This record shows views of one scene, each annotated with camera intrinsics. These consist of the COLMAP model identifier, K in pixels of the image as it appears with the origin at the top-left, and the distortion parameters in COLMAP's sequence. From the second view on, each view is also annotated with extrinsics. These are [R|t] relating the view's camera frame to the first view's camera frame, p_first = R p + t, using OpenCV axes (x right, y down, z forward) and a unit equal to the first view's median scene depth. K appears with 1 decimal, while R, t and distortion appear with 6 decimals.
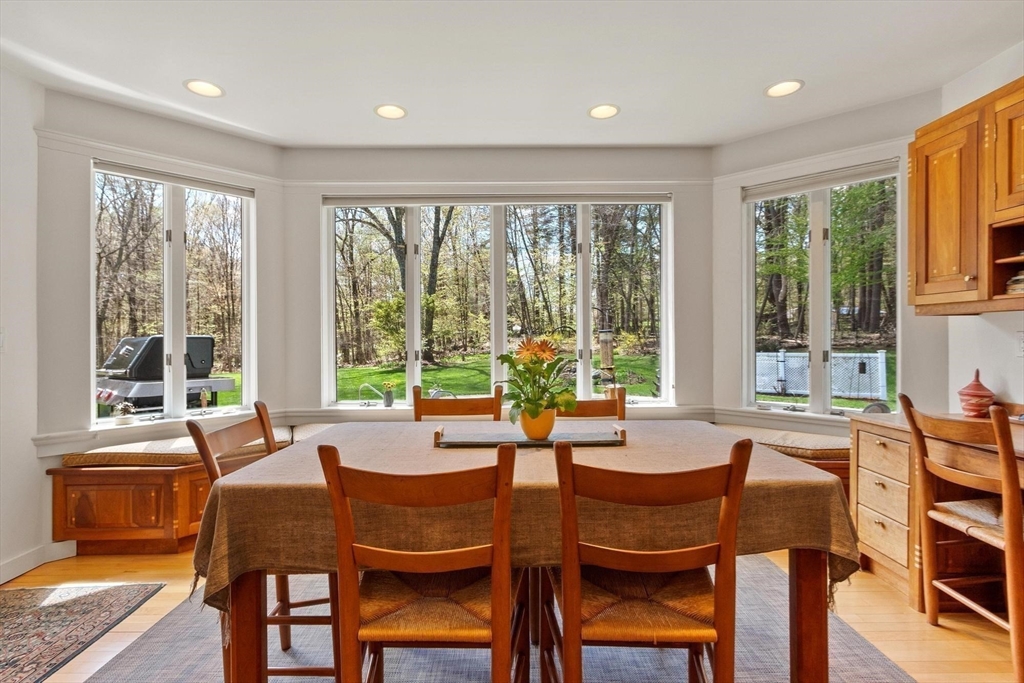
lens RADIAL K [[487.7, 0, 512.0], [0, 487.7, 341.5], [0, 0, 1]] dist [-0.000524, -0.000170]
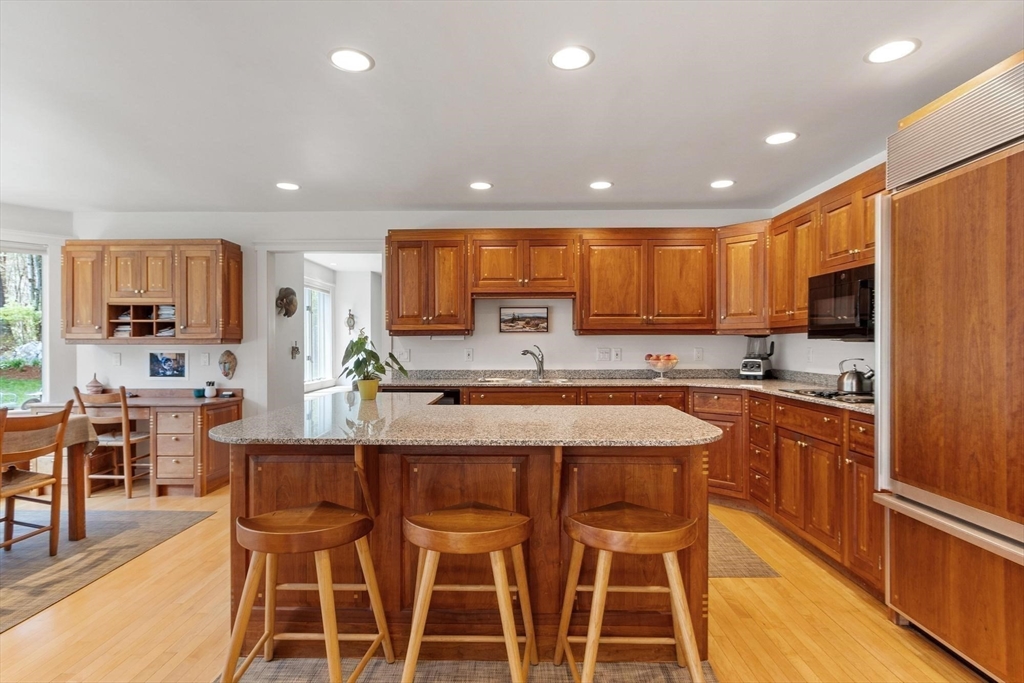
lens RADIAL K [[532.2, 0, 512.0], [0, 532.2, 341.5], [0, 0, 1]] dist [-0.000240, -0.000039]
pose [[0.024640, 0.009776, 0.999649, -1.230719], [0.006180, 0.999932, -0.009931, -0.039692], [-0.999677, 0.006422, 0.024578, -0.774393]]
